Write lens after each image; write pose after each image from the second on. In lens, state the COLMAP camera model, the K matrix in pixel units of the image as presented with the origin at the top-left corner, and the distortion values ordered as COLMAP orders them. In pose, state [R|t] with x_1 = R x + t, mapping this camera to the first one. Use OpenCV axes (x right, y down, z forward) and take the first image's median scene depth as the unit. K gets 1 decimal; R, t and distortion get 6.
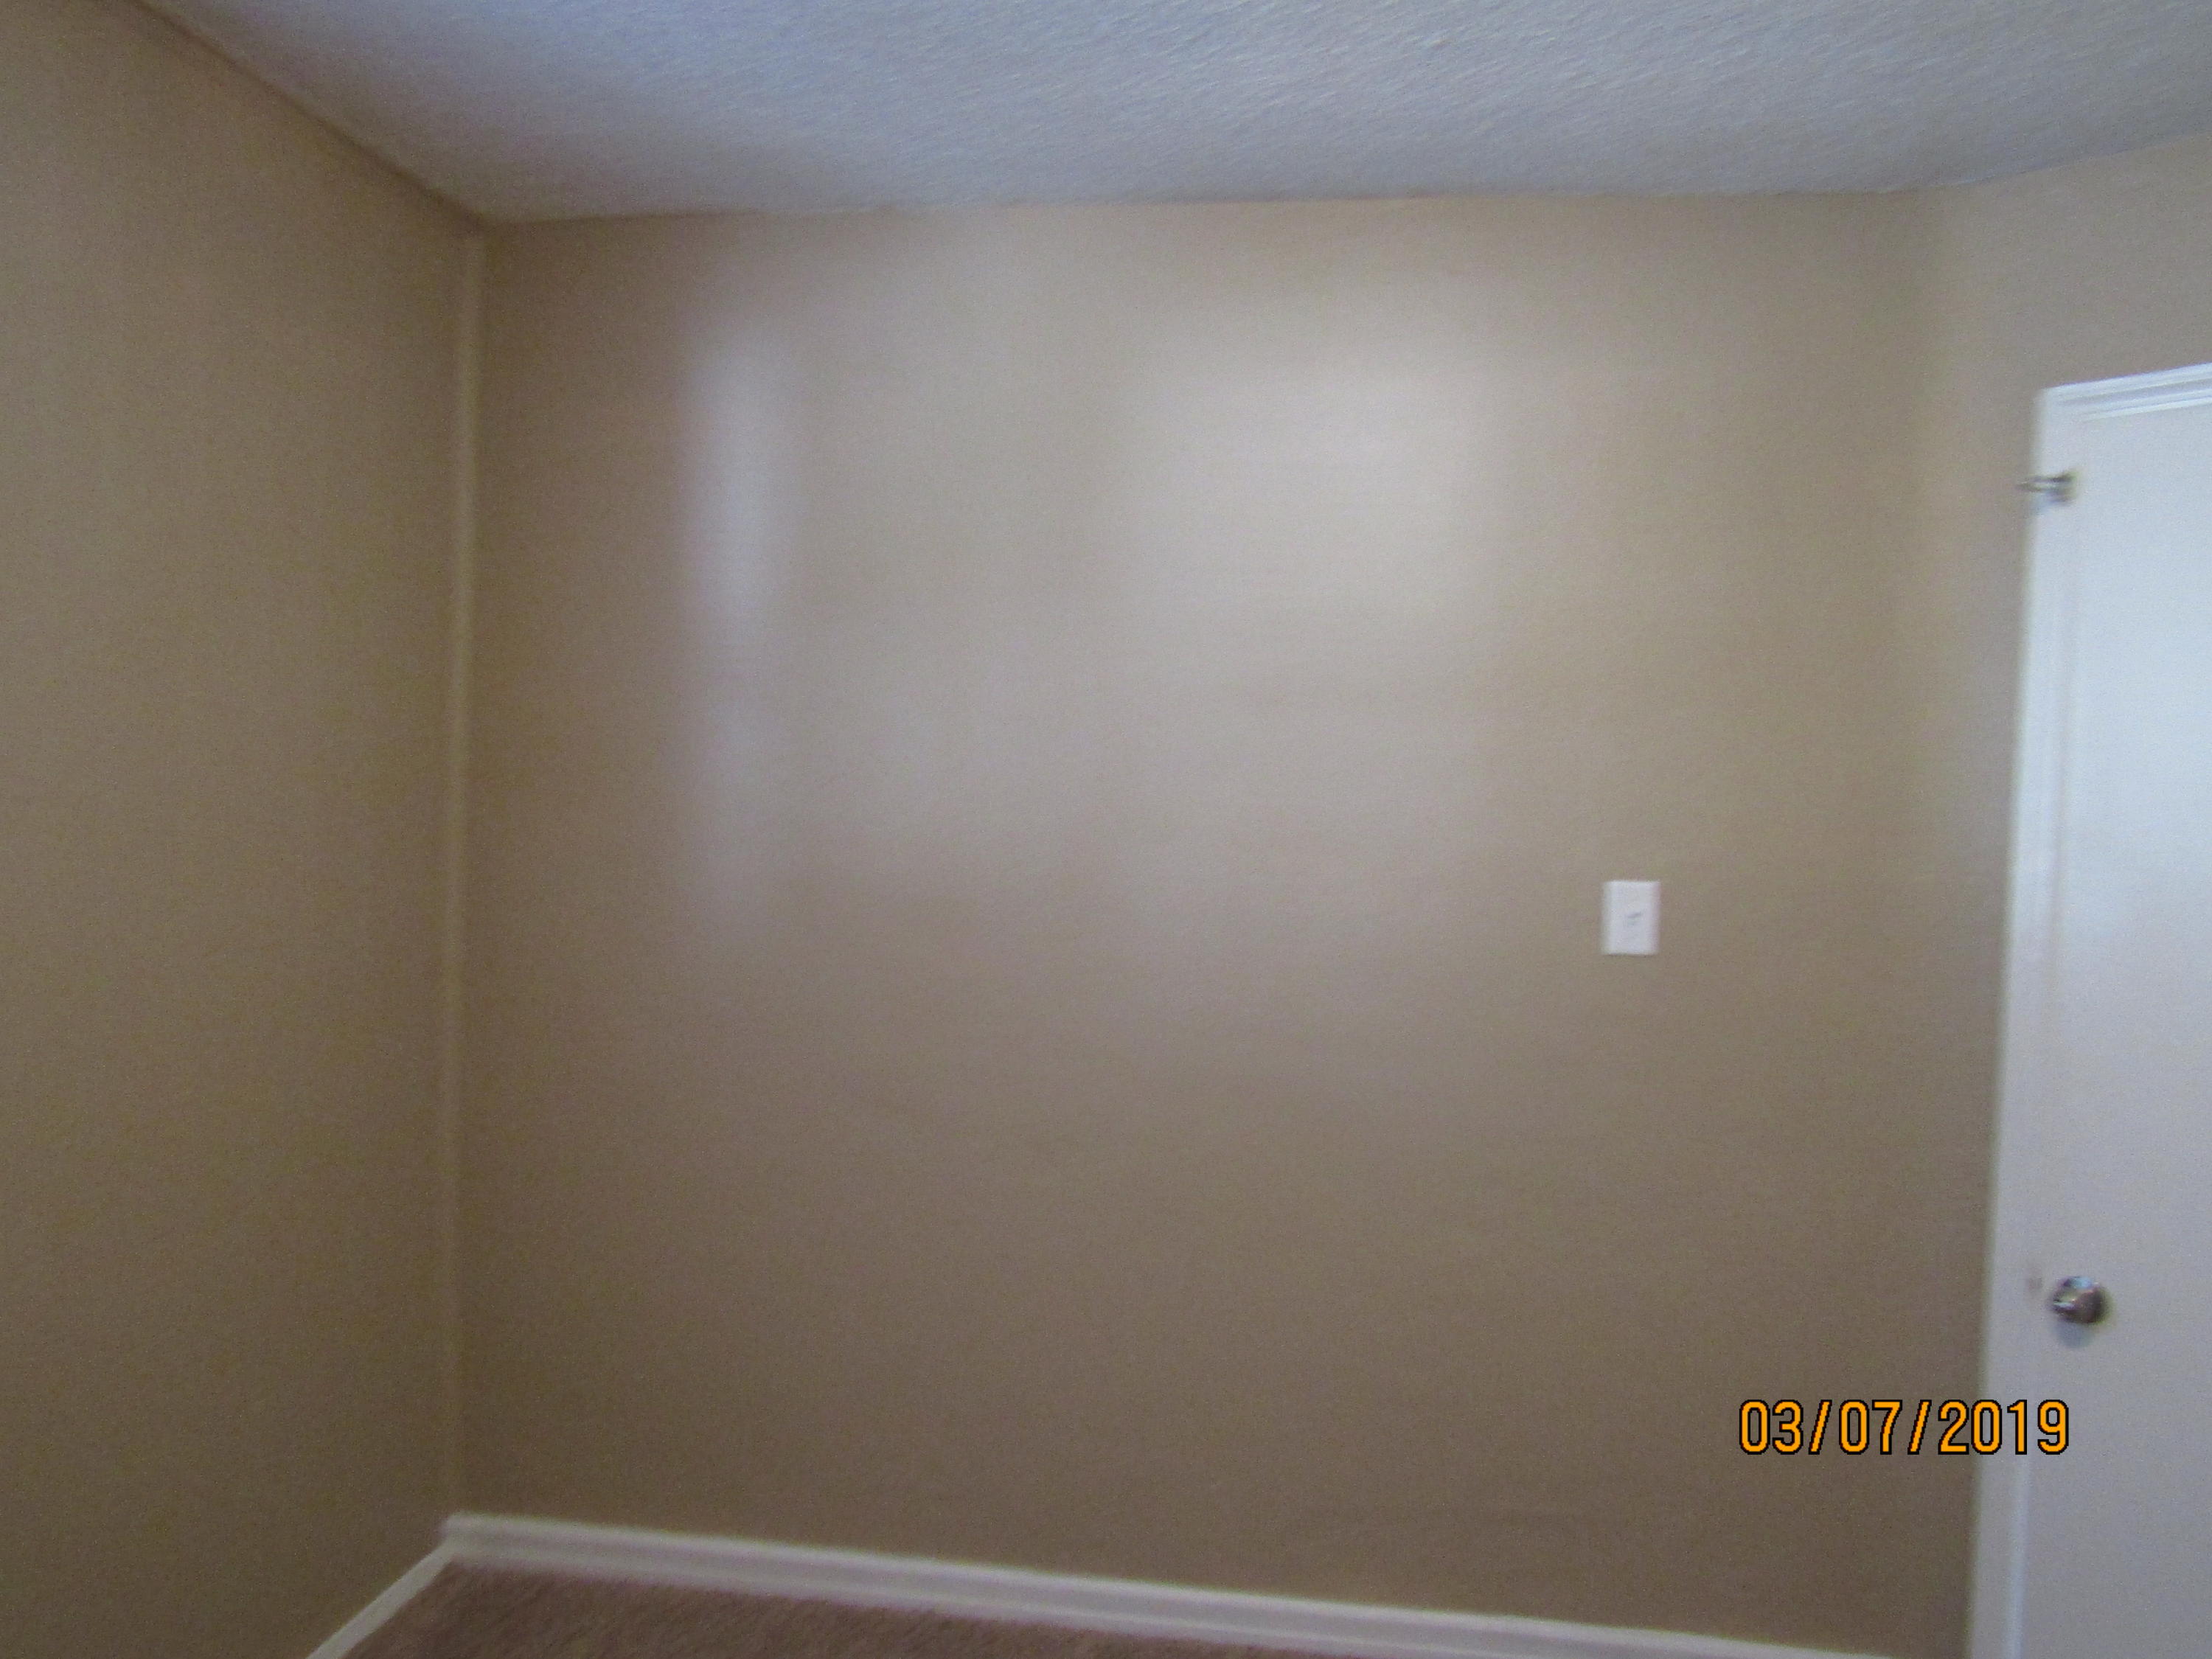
lens RADIAL K [[1566.7, 0, 1102.2], [0, 1566.7, 827.6], [0, 0, 1]] dist [-0.029096, 0.021895]
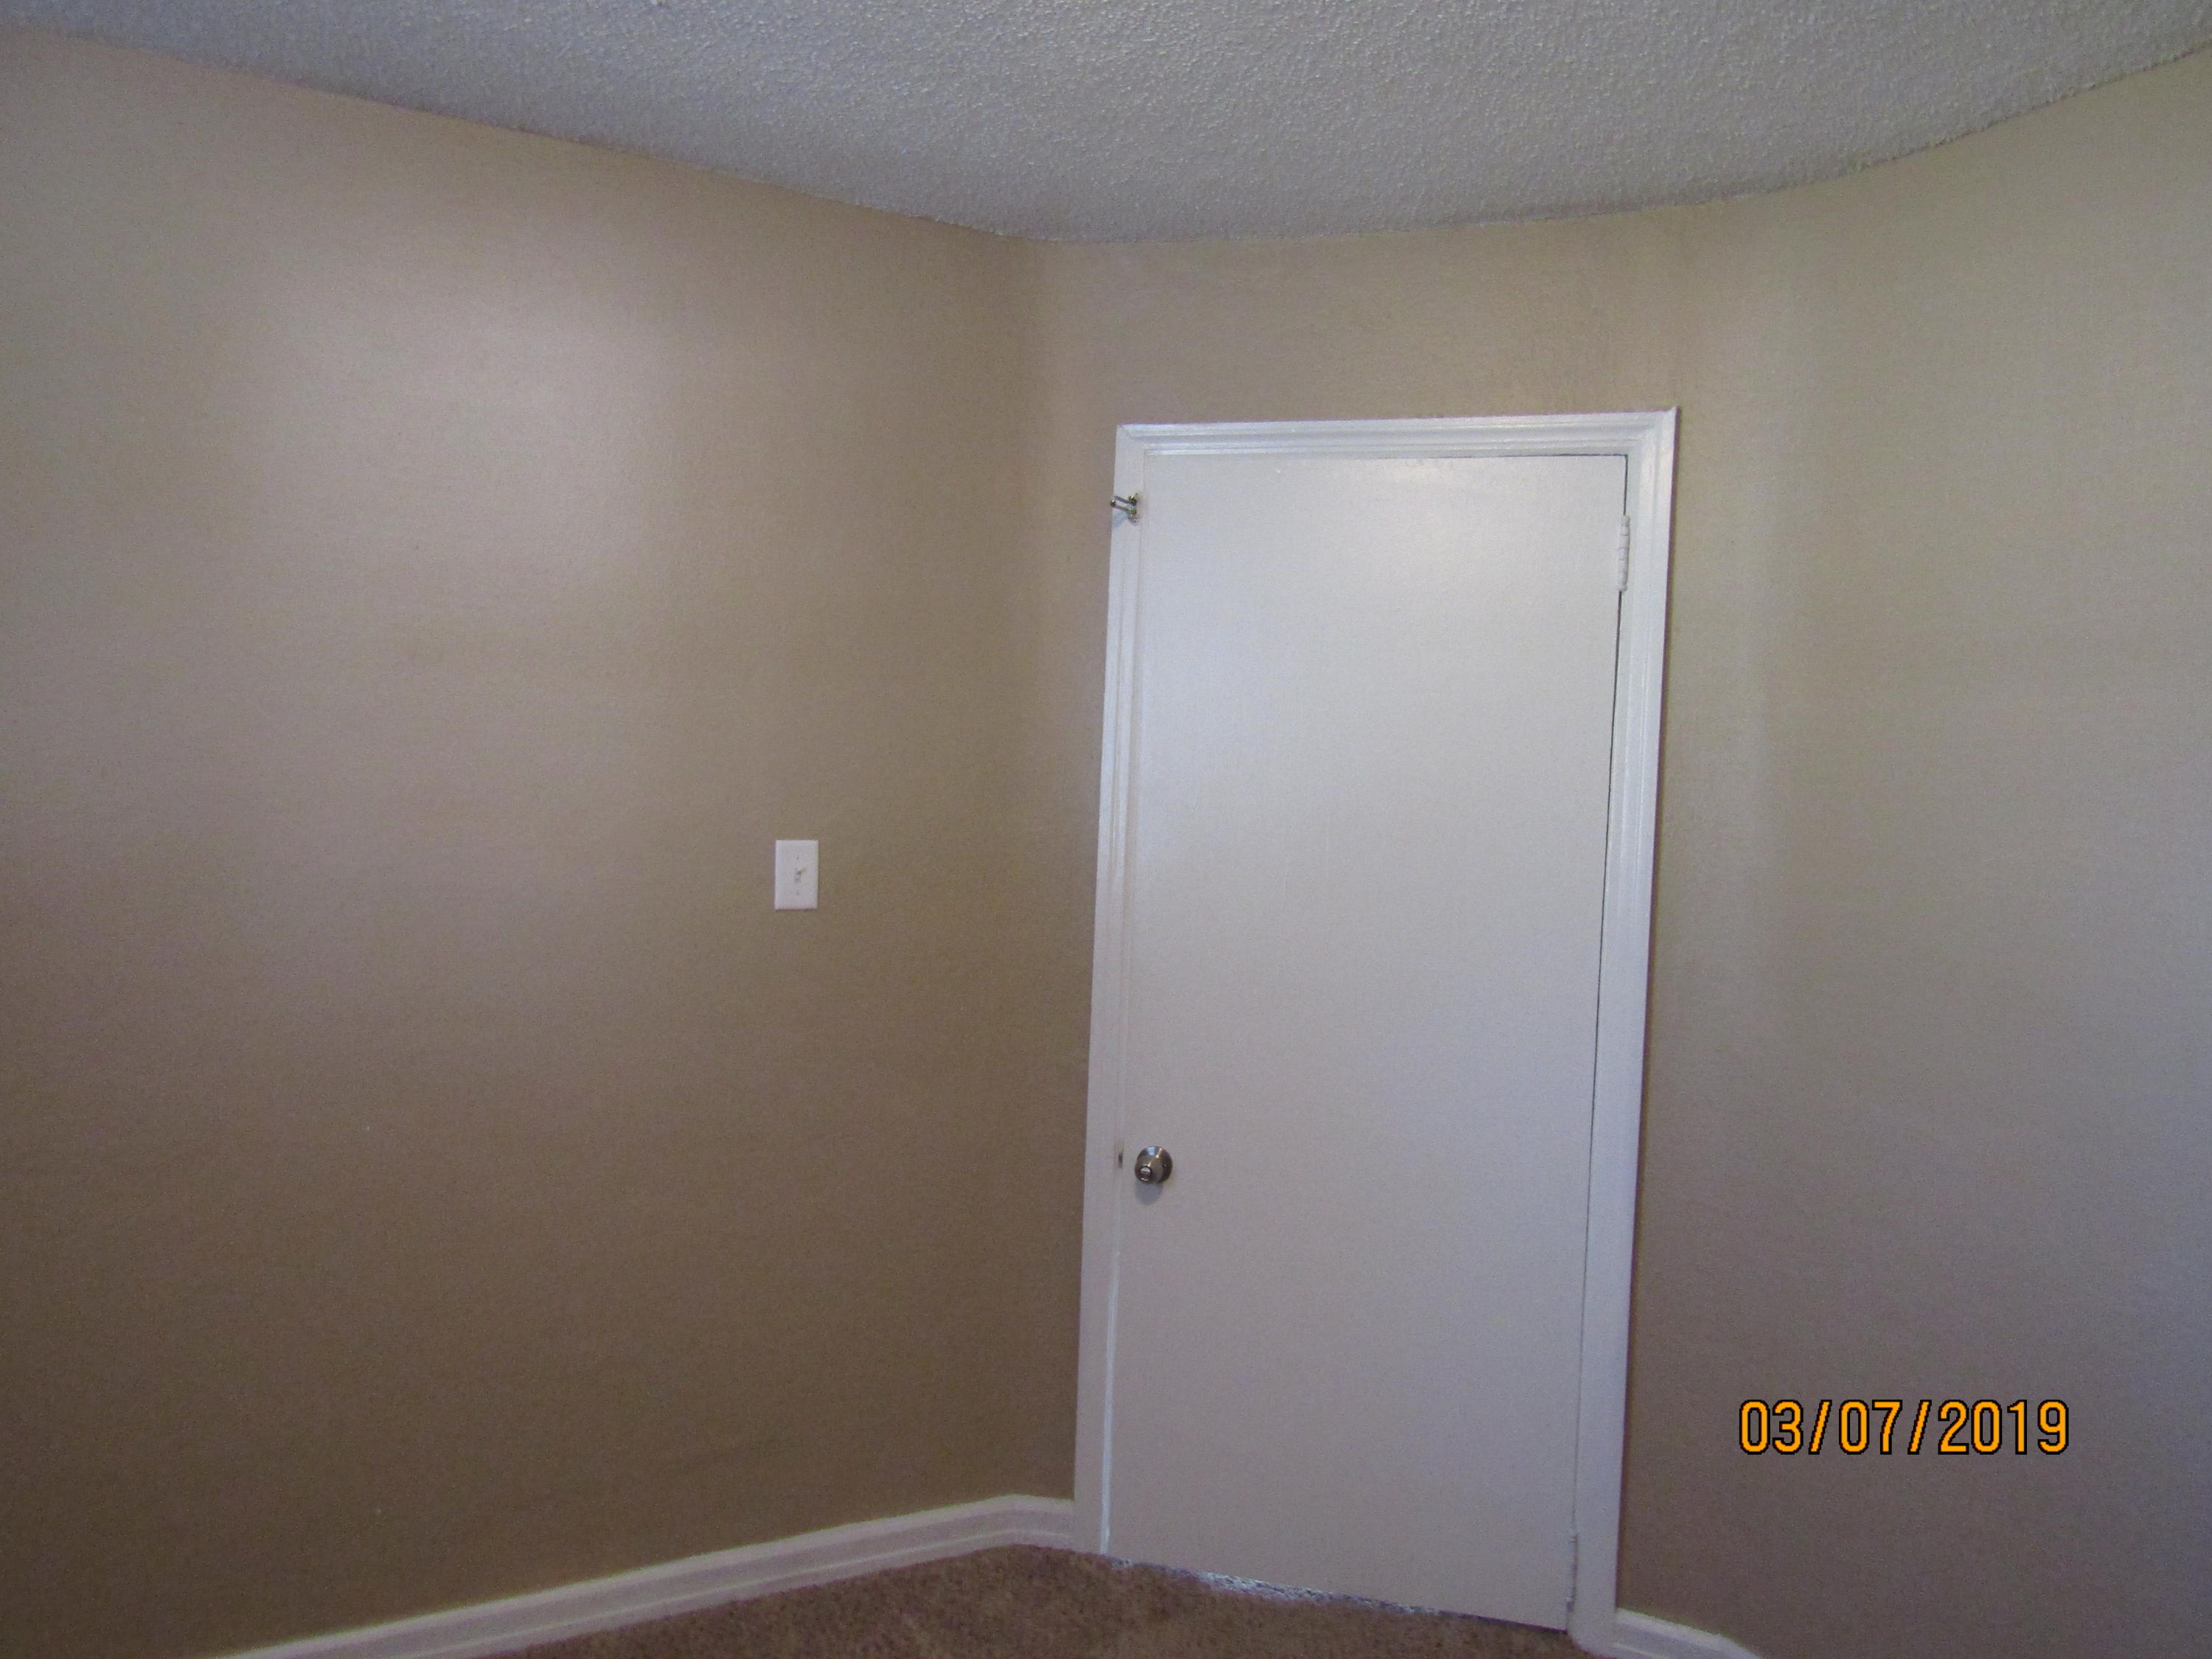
lens RADIAL K [[1566.7, 0, 1097.9], [0, 1566.7, 830.5], [0, 0, 1]] dist [-0.029096, 0.021895]
pose [[0.799951, -0.026698, 0.599471, -0.149053], [0.010538, 0.999481, 0.030450, -0.002976], [-0.599972, -0.018041, 0.799817, 0.025580]]
